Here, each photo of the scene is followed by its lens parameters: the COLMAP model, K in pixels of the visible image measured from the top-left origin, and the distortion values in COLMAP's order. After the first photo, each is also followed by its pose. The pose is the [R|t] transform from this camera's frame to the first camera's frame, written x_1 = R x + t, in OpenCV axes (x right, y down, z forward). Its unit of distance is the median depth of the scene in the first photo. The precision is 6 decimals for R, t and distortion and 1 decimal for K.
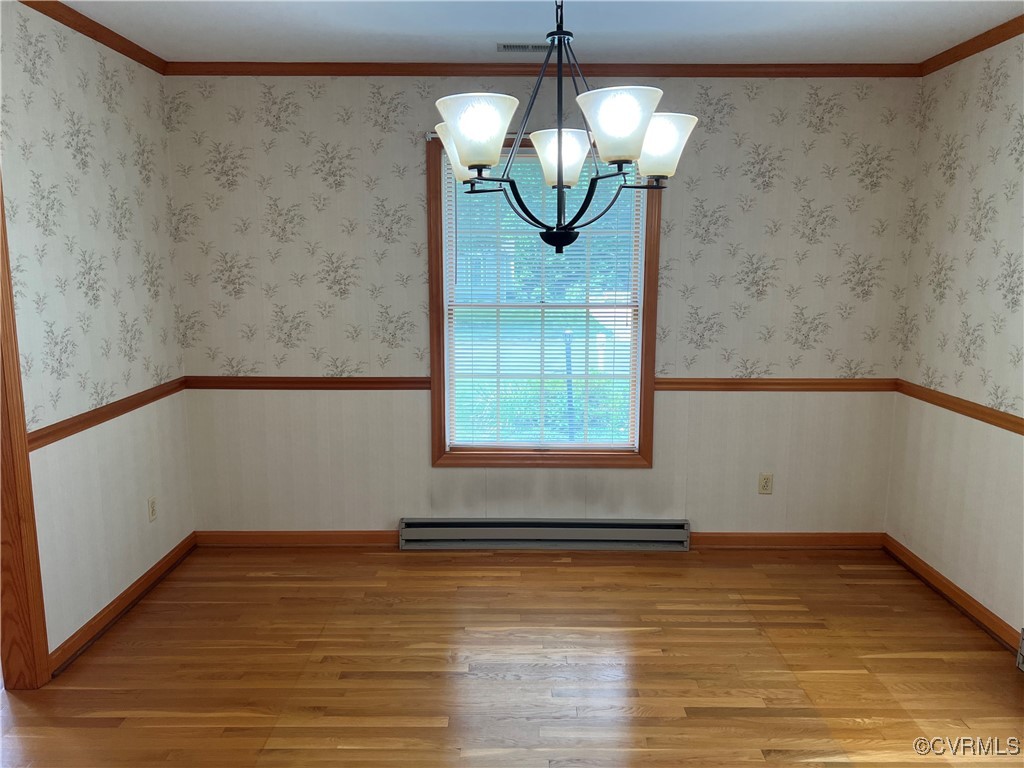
lens RADIAL K [[769.4, 0, 511.2], [0, 769.4, 387.1], [0, 0, 1]] dist [0.076237, -0.089053]
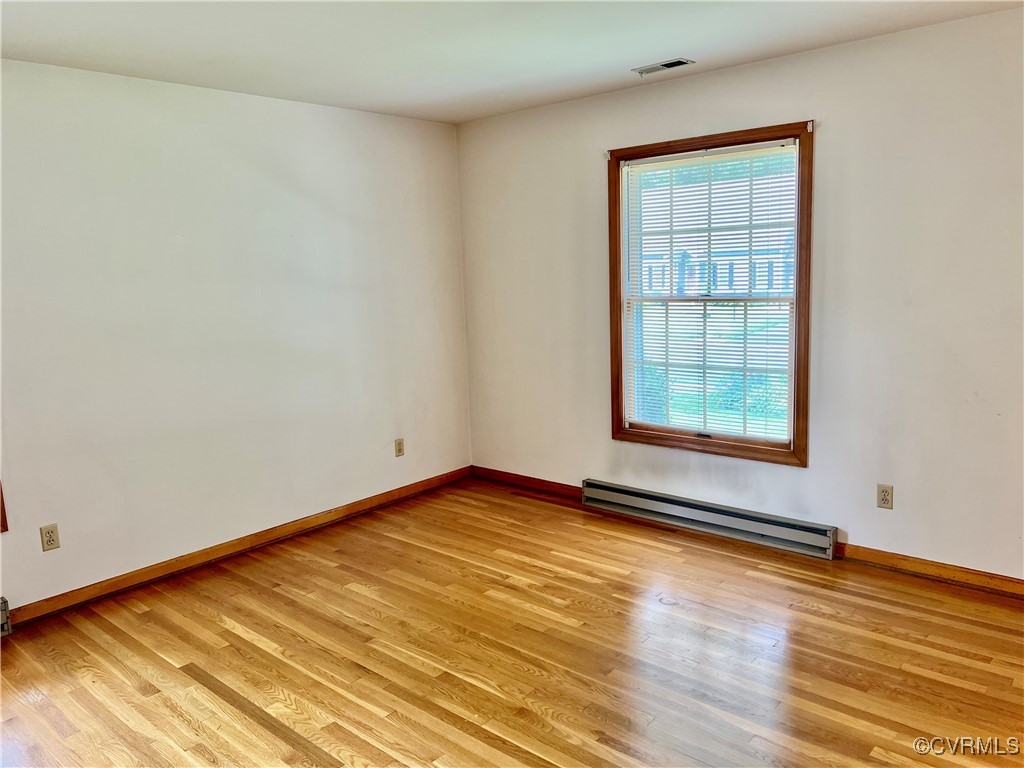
lens RADIAL K [[769.4, 0, 511.2], [0, 769.4, 387.1], [0, 0, 1]] dist [0.076237, -0.089053]
pose [[0.756138, 0.077531, -0.649803, 0.528928], [-0.076658, 0.996615, 0.029708, 0.003171], [0.649907, 0.027350, 0.759522, 0.018989]]
